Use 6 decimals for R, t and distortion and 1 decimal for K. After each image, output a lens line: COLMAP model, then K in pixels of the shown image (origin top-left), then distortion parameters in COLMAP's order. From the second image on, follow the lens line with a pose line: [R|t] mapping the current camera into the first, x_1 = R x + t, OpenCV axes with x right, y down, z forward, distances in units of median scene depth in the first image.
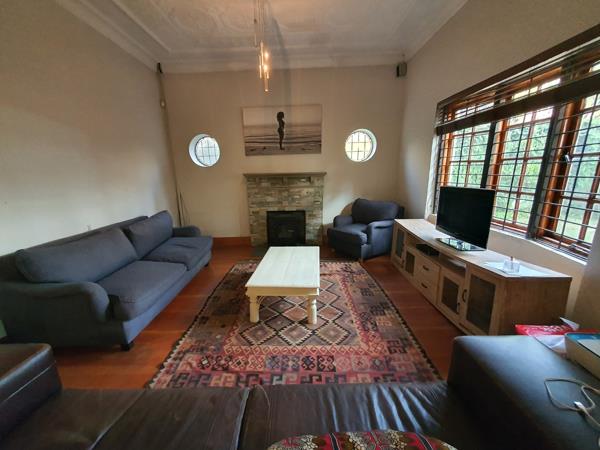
lens RADIAL K [[237.7, 0, 293.1], [0, 237.7, 230.0], [0, 0, 1]] dist [0.003134, 0.000253]
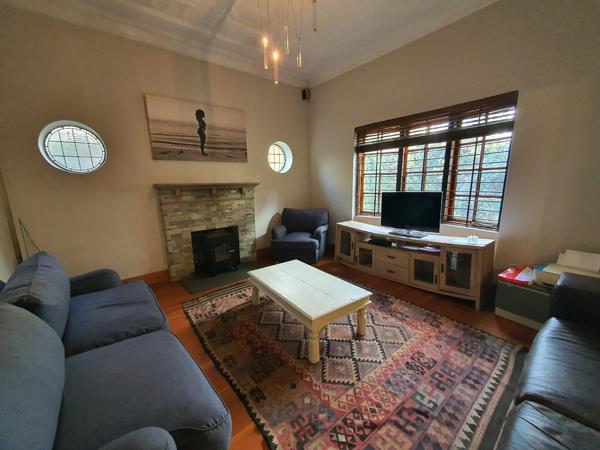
lens RADIAL K [[237.7, 0, 293.1], [0, 237.7, 230.0], [0, 0, 1]] dist [0.003134, 0.000253]
pose [[0.771837, -0.120455, 0.624306, -0.362544], [0.155851, 0.987778, -0.002096, -0.034761], [-0.616424, 0.098917, 0.781177, 0.200468]]
